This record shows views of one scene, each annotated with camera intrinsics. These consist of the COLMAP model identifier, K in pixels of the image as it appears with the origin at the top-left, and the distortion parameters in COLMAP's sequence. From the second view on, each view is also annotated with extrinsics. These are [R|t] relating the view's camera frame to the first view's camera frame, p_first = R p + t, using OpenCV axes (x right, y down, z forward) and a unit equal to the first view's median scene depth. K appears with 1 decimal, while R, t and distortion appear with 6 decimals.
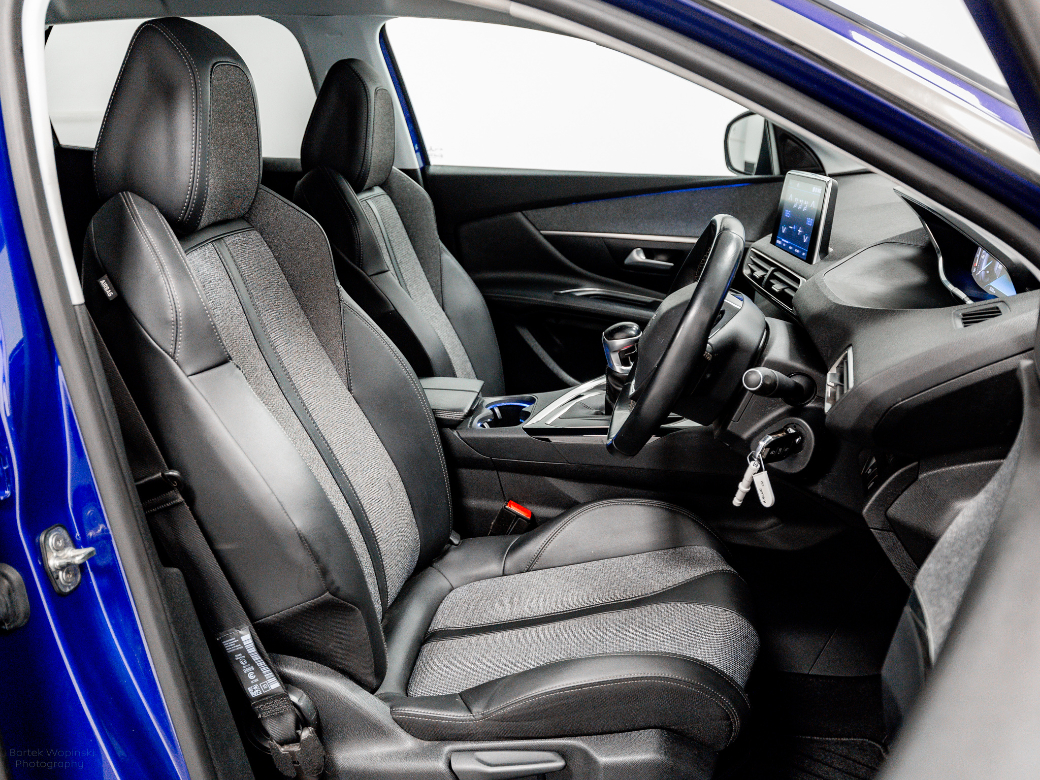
lens RADIAL K [[896.2, 0, 520.0], [0, 896.2, 390.0], [0, 0, 1]] dist [-0.004302, -0.002876]
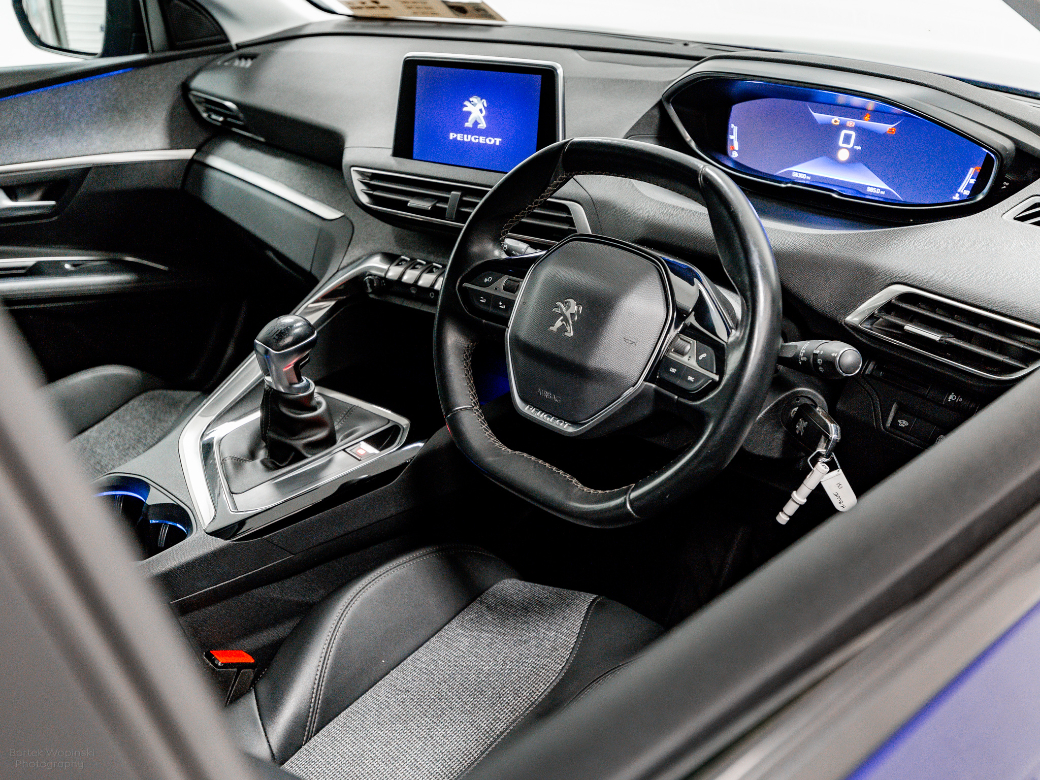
lens RADIAL K [[1038.1, 0, 538.6], [0, 1038.1, 390.6], [0, 0, 1]] dist [0.000407, 0.006897]
pose [[0.643143, -0.326049, 0.692863, -0.305895], [0.248336, 0.944727, 0.214056, -0.143331], [-0.724359, 0.034394, 0.688564, 0.361946]]
